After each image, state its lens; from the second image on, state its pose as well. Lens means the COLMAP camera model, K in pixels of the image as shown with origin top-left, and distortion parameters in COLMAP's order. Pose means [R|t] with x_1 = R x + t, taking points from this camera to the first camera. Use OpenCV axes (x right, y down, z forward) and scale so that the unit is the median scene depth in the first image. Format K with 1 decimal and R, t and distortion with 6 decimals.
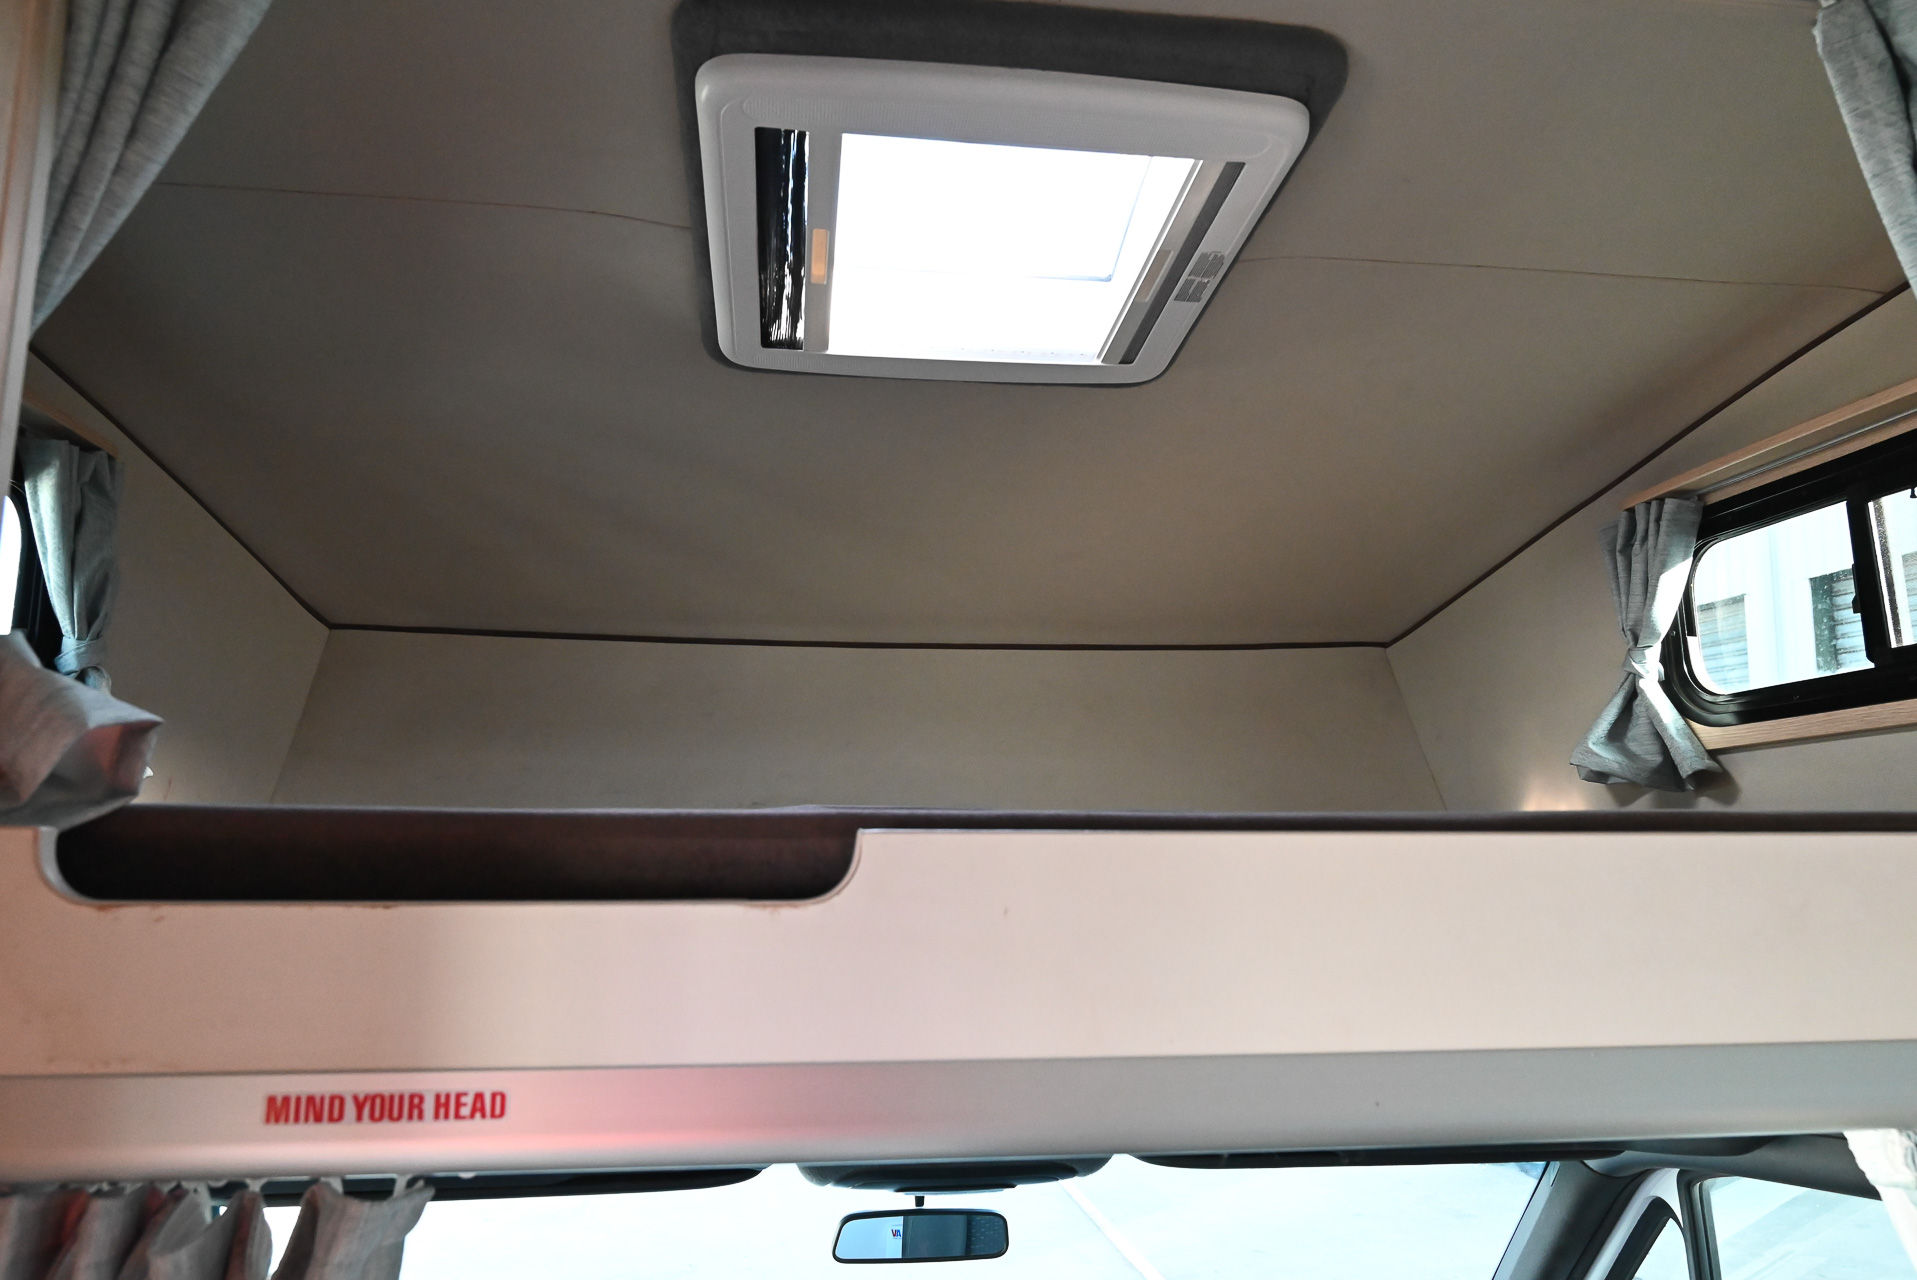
lens RADIAL K [[1309.7, 0, 959.0], [0, 1309.7, 651.7], [0, 0, 1]] dist [-0.019397, 0.008380]
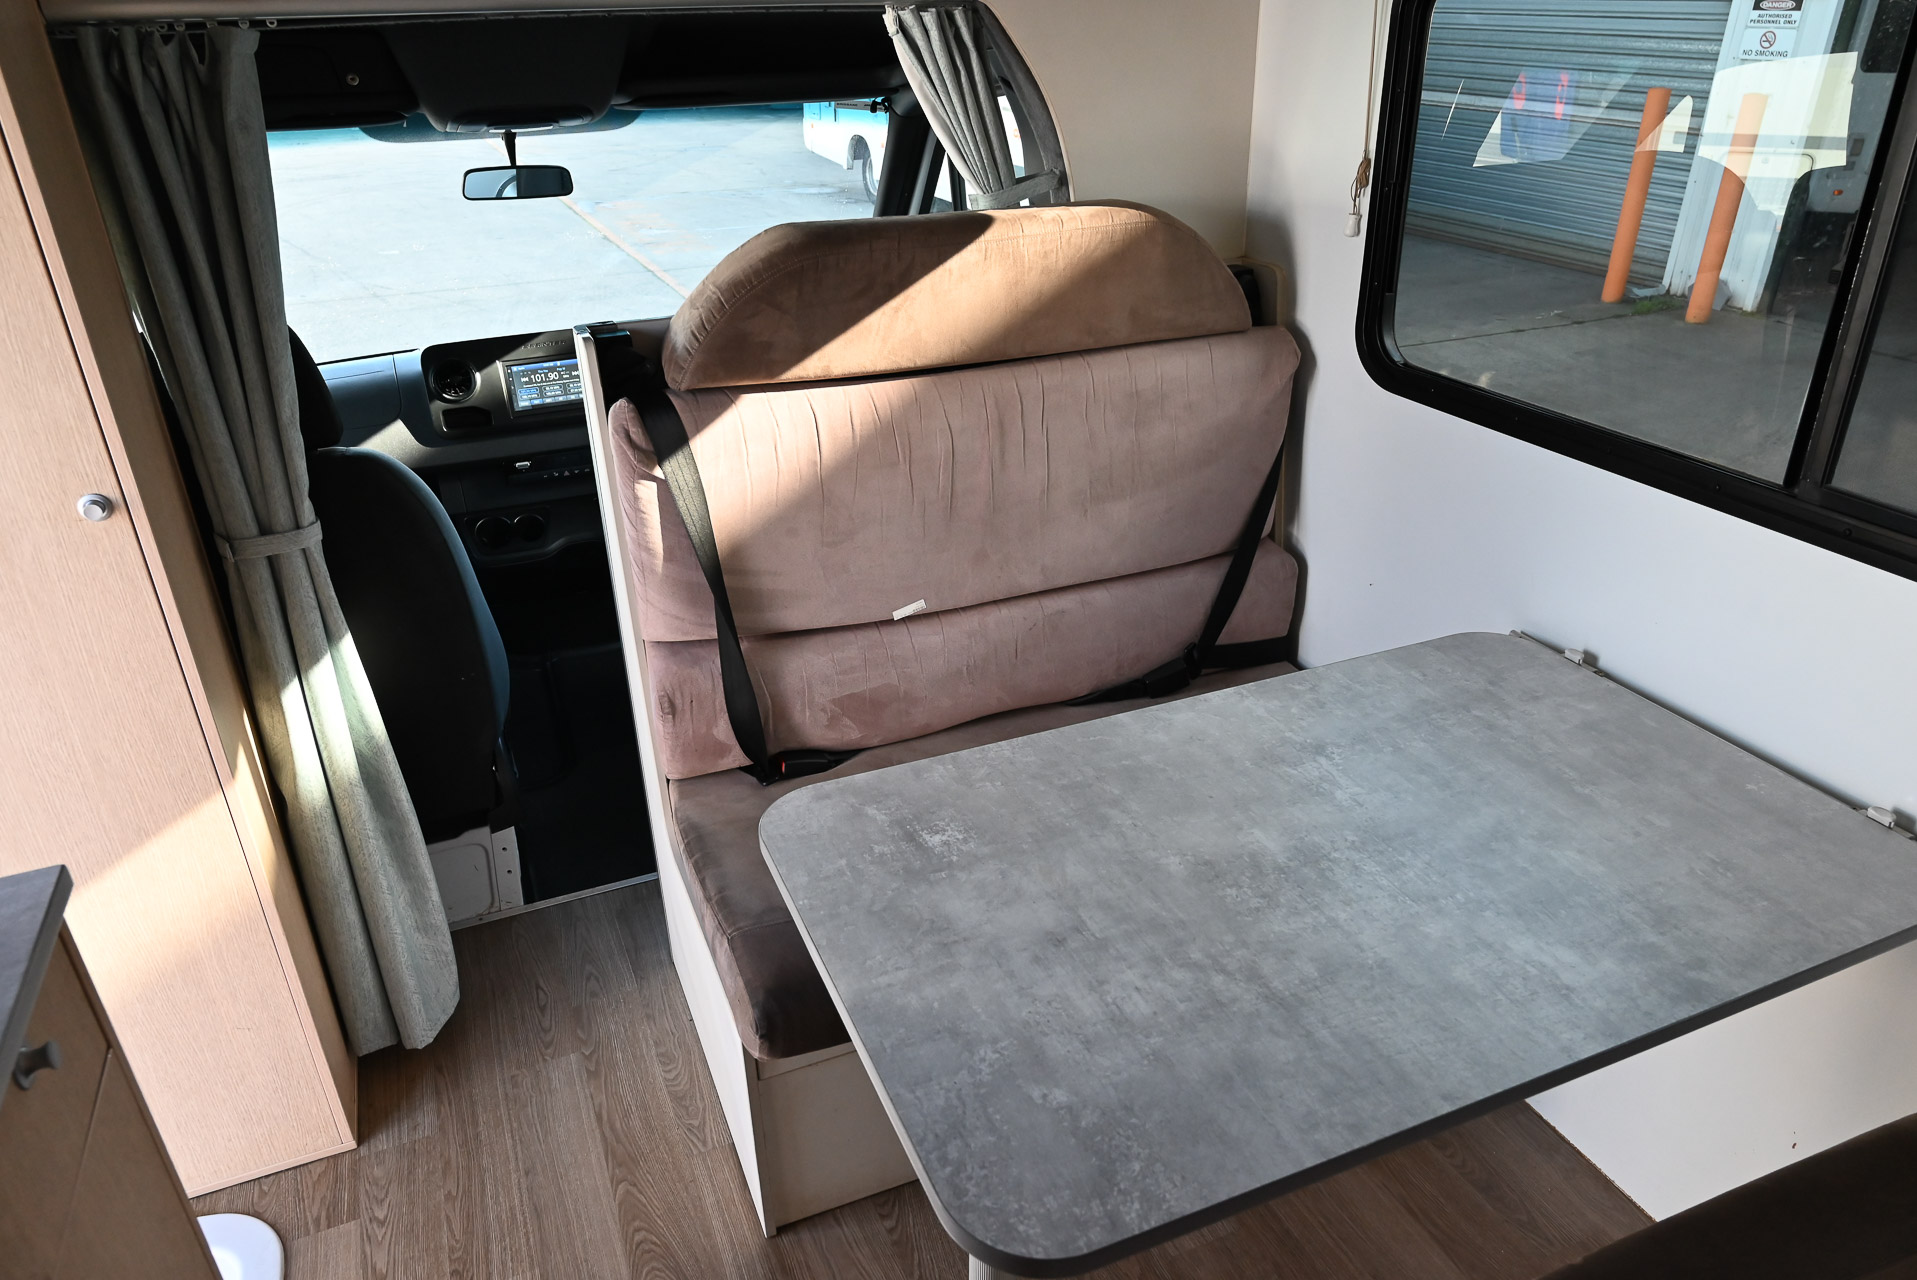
lens RADIAL K [[1275.6, 0, 954.8], [0, 1275.6, 642.8], [0, 0, 1]] dist [-0.011050, 0.003662]
pose [[0.965148, -0.135947, 0.223623, 0.101554], [-0.019033, 0.815762, 0.578074, -0.035284], [-0.261011, -0.562184, 0.784744, -1.073198]]
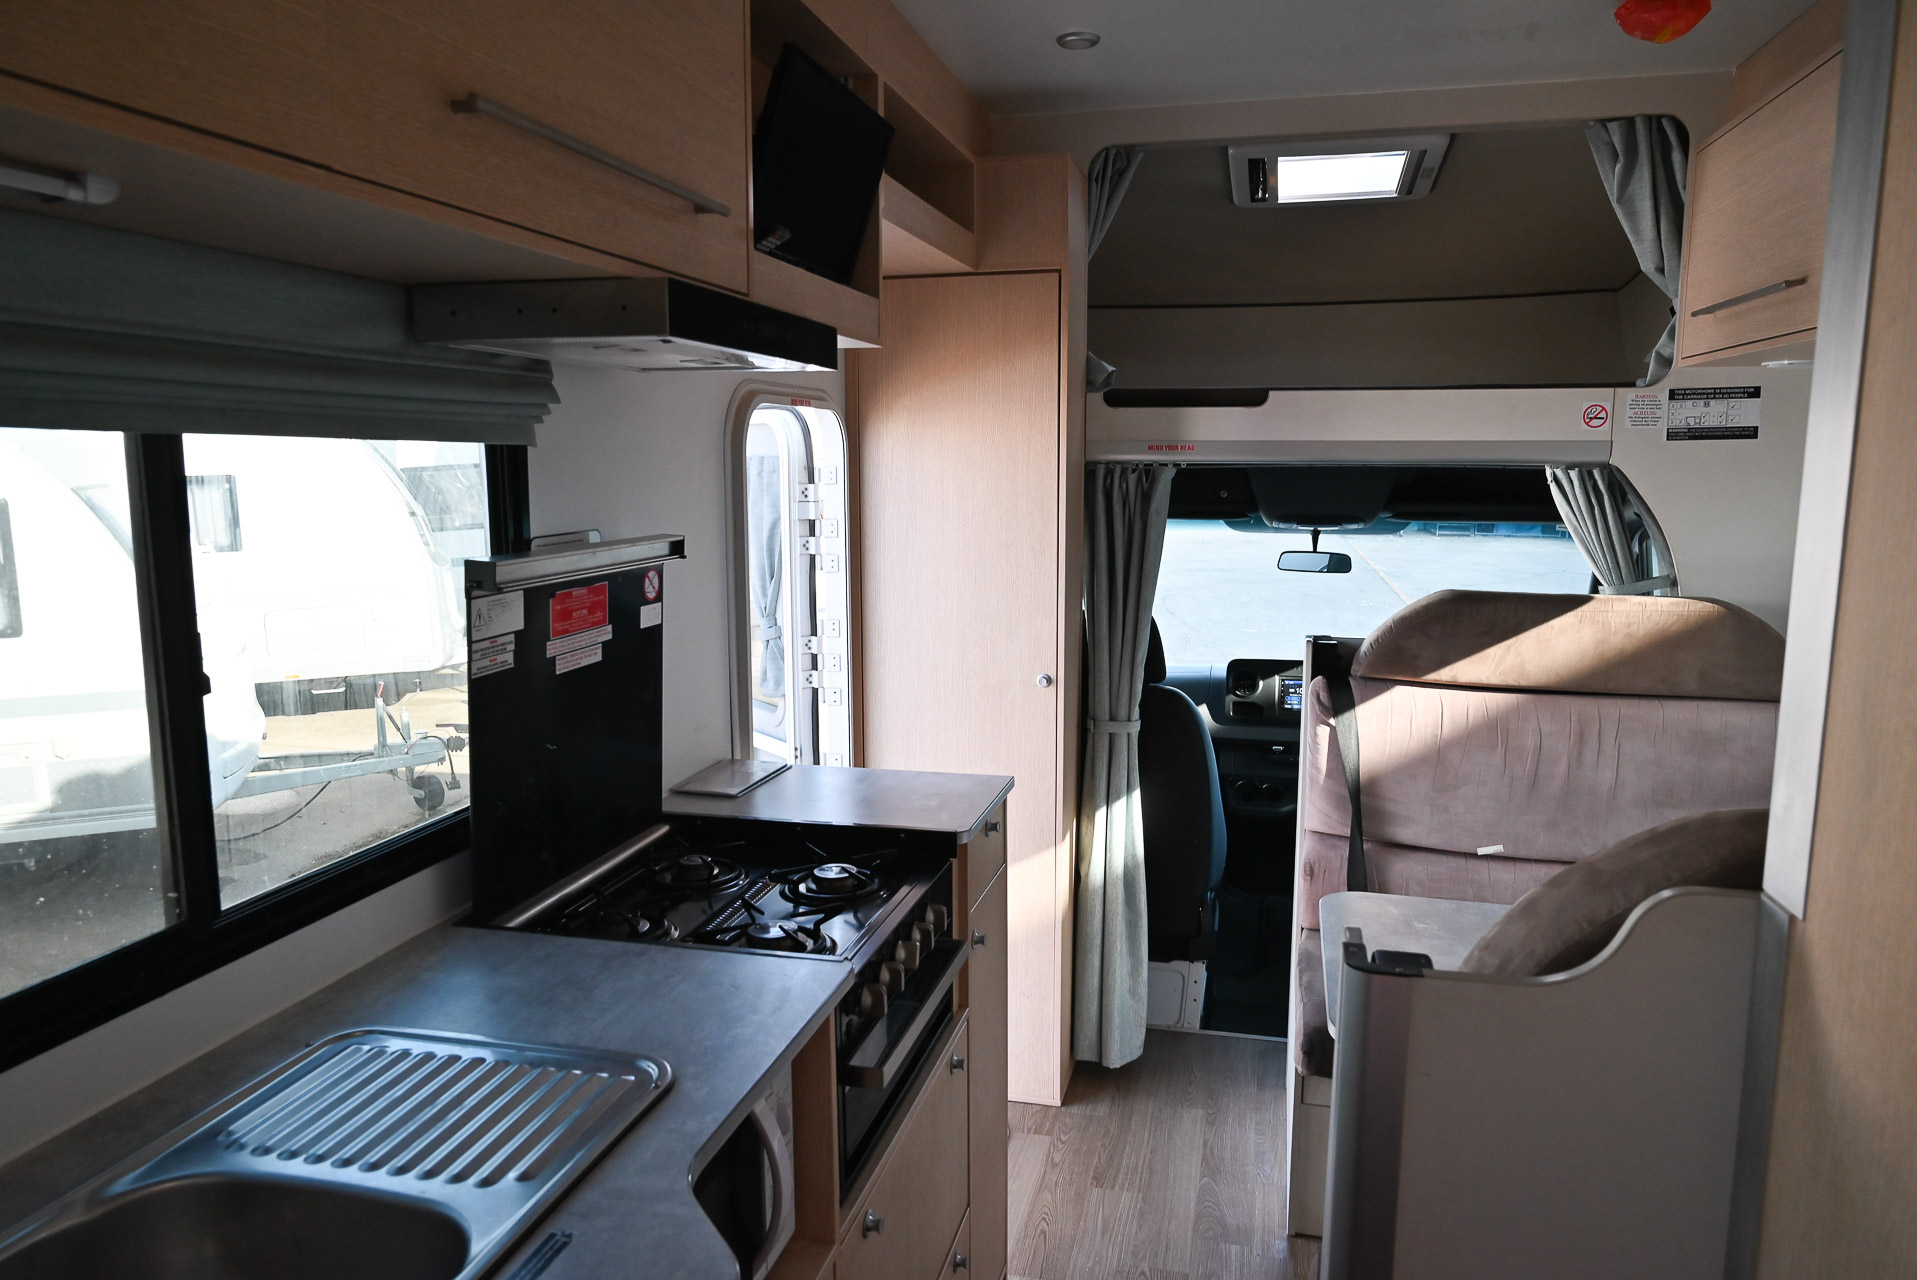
lens RADIAL K [[1275.6, 0, 954.8], [0, 1275.6, 642.8], [0, 0, 1]] dist [-0.011050, 0.003662]
pose [[0.928354, 0.055606, -0.367513, 0.334772], [0.058399, 0.954646, 0.291961, -0.219011], [0.367080, -0.292505, 0.883002, -2.032799]]
